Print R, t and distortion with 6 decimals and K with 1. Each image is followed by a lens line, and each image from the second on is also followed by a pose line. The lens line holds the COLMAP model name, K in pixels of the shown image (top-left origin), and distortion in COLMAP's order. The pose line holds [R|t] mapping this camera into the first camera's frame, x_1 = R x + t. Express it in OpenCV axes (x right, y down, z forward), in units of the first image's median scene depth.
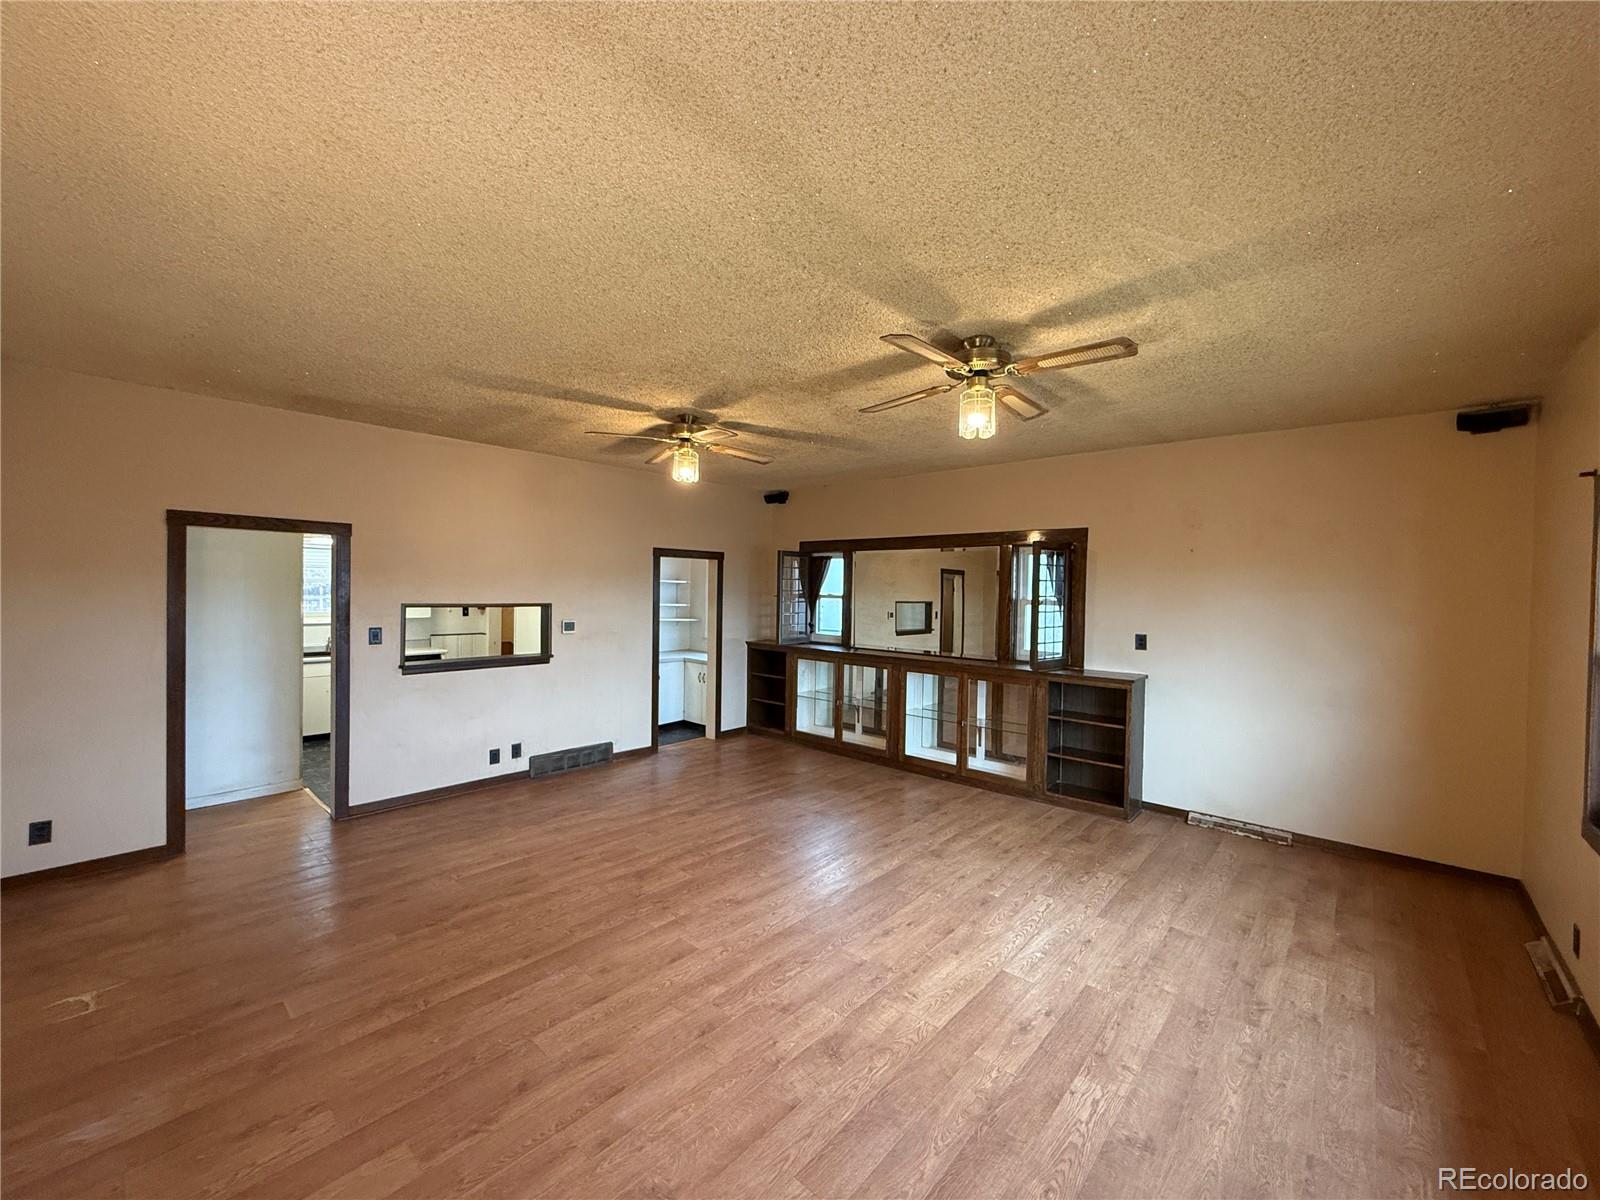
lens RADIAL K [[637.6, 0, 795.5], [0, 637.6, 595.3], [0, 0, 1]] dist [-0.002215, -0.000621]
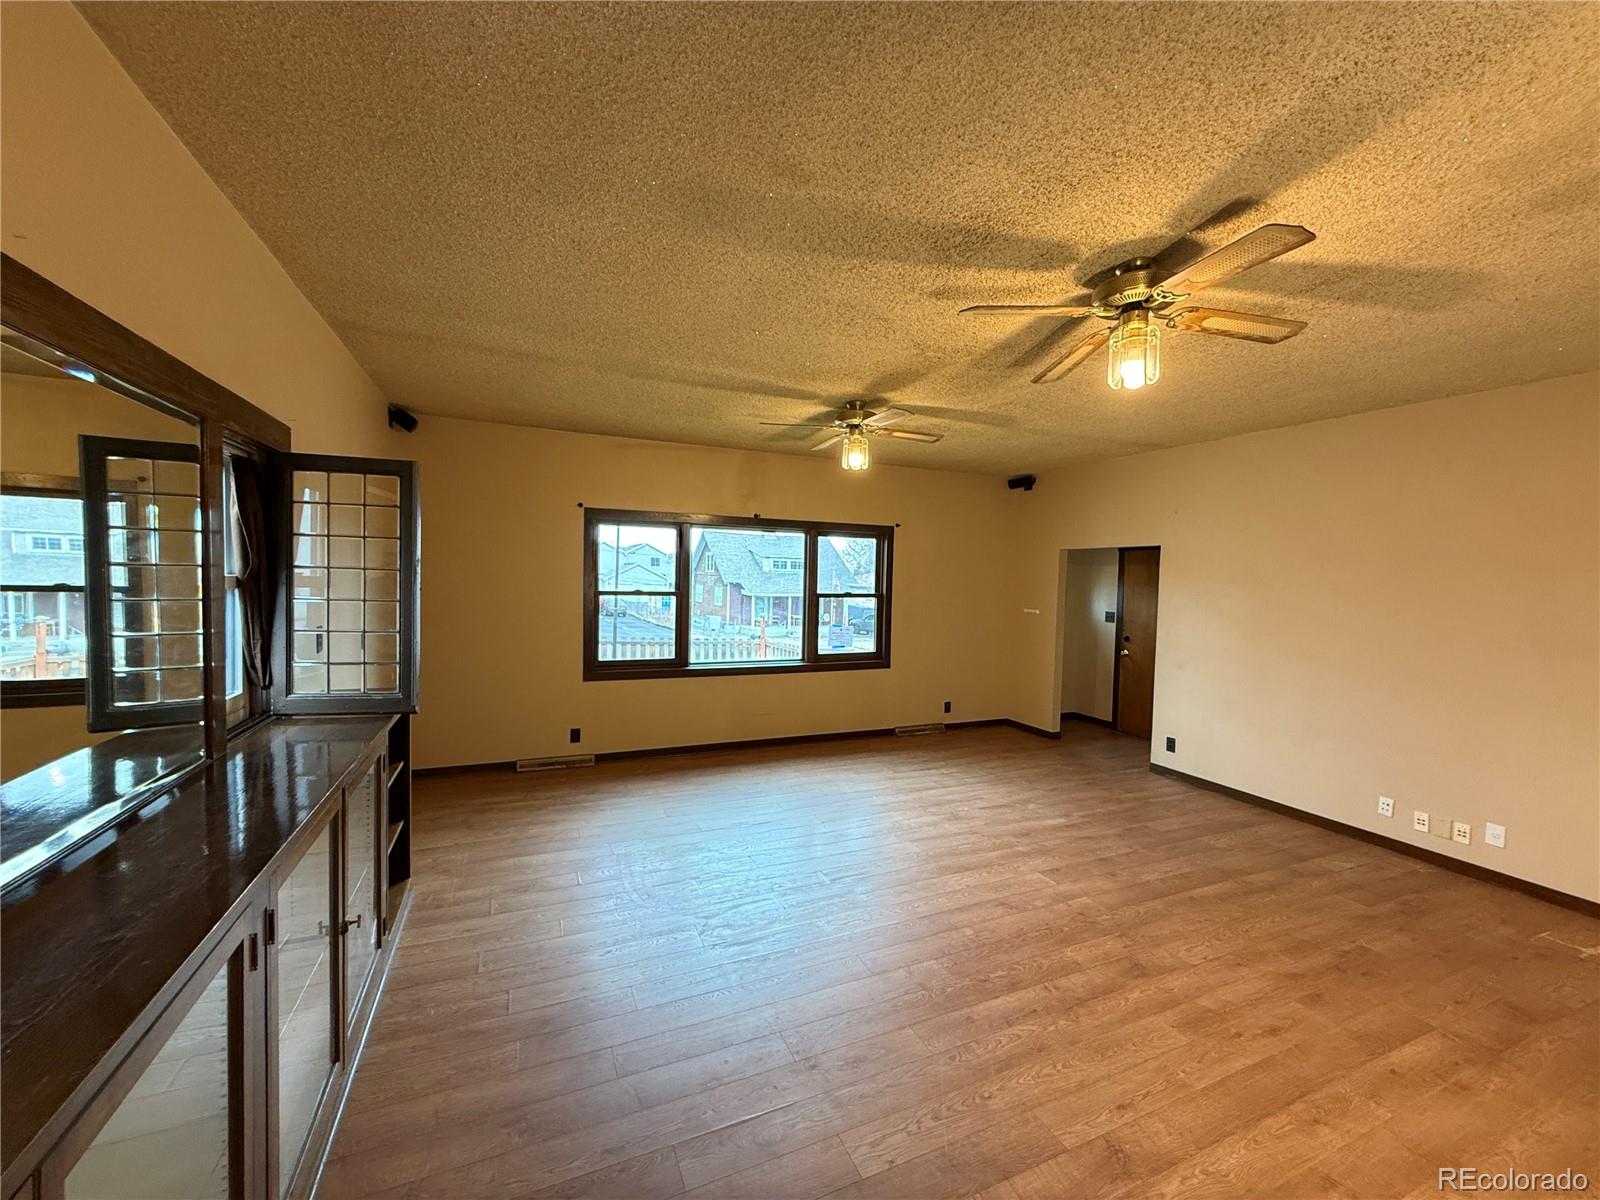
lens RADIAL K [[637.6, 0, 796.4], [0, 637.6, 598.7], [0, 0, 1]] dist [-0.002215, -0.000621]
pose [[-0.911359, -0.053549, 0.408115, -0.157702], [-0.034336, 0.997936, 0.054265, -0.019835], [-0.410178, 0.035442, -0.911316, 1.807210]]
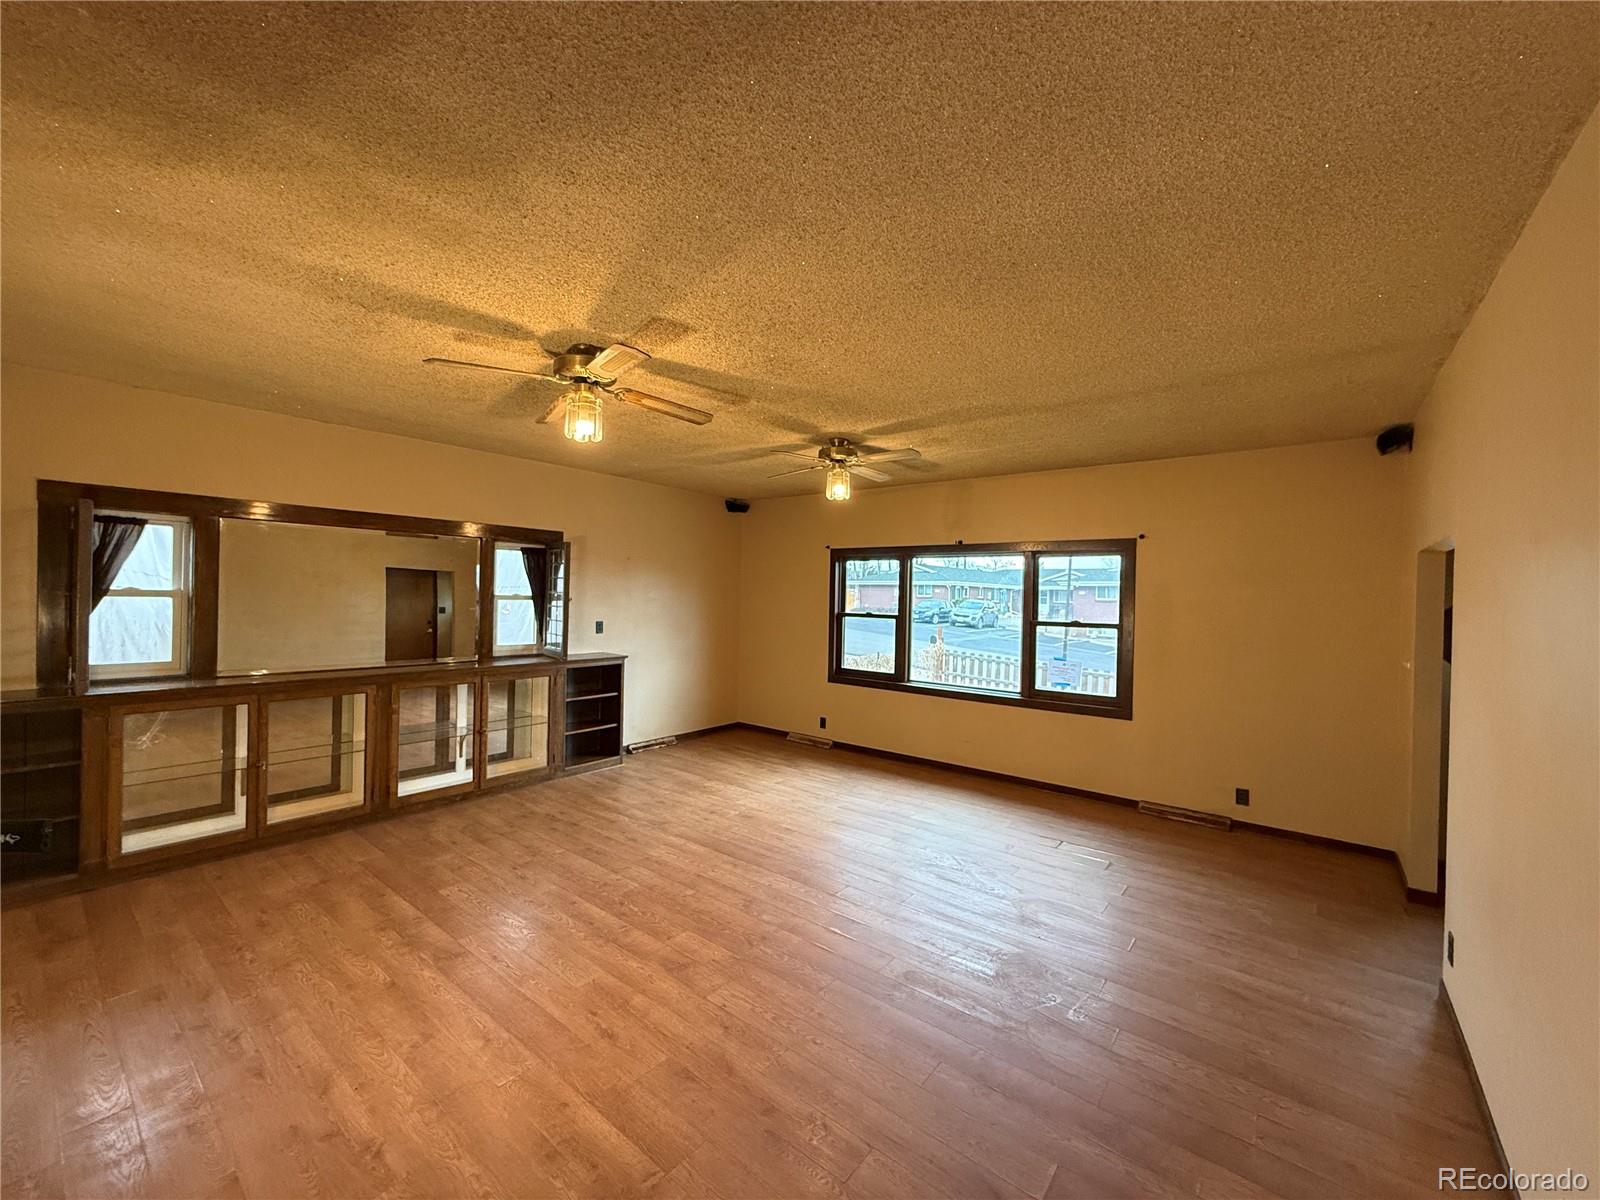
lens RADIAL K [[637.6, 0, 801.2], [0, 637.6, 600.1], [0, 0, 1]] dist [-0.002215, -0.000621]
pose [[-0.062209, -0.026484, 0.997712, -0.998628], [-0.012463, 0.999591, 0.025757, -0.026282], [-0.997985, -0.010832, -0.062514, 0.894822]]
